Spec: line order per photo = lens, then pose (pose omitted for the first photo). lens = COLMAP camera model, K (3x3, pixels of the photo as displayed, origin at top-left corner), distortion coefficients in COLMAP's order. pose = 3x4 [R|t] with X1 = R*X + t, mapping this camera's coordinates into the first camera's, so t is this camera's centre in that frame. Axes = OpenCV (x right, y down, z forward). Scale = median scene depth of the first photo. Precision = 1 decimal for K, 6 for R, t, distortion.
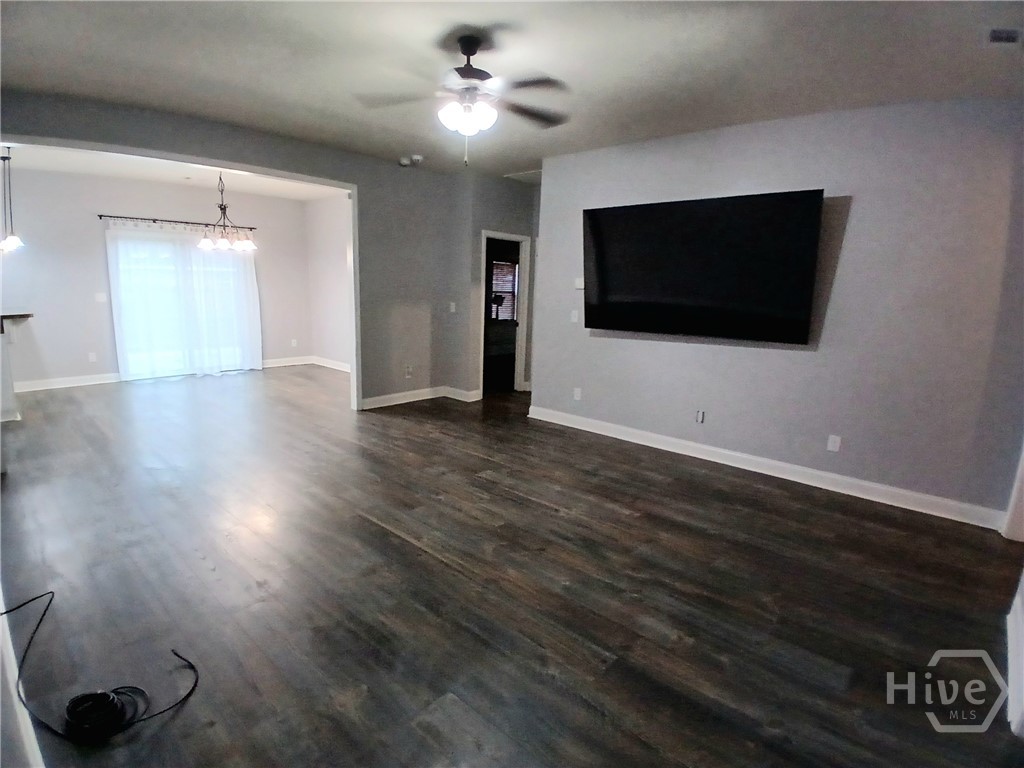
lens RADIAL K [[513.7, 0, 510.3], [0, 513.7, 387.9], [0, 0, 1]] dist [-0.030847, -0.002387]
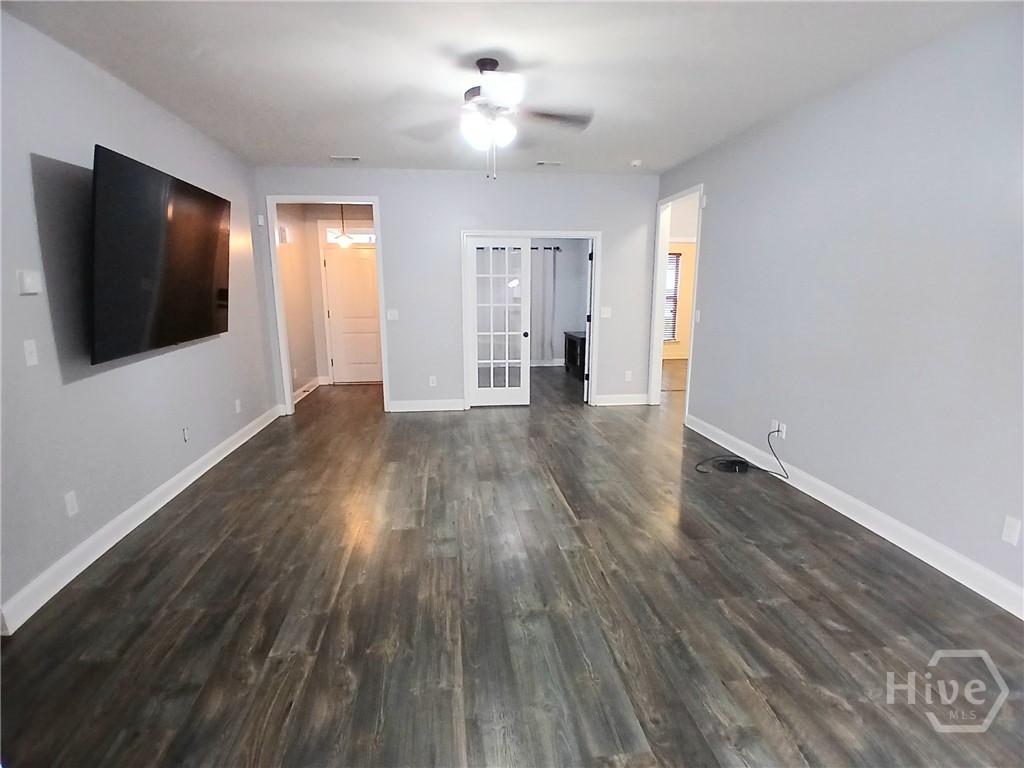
lens RADIAL K [[513.7, 0, 511.9], [0, 513.7, 385.0], [0, 0, 1]] dist [-0.030847, -0.002387]
pose [[-0.762318, -0.145779, 0.630571, -0.638859], [0.101092, 0.935523, 0.338494, -0.284553], [-0.639259, 0.321785, -0.698429, 1.378363]]
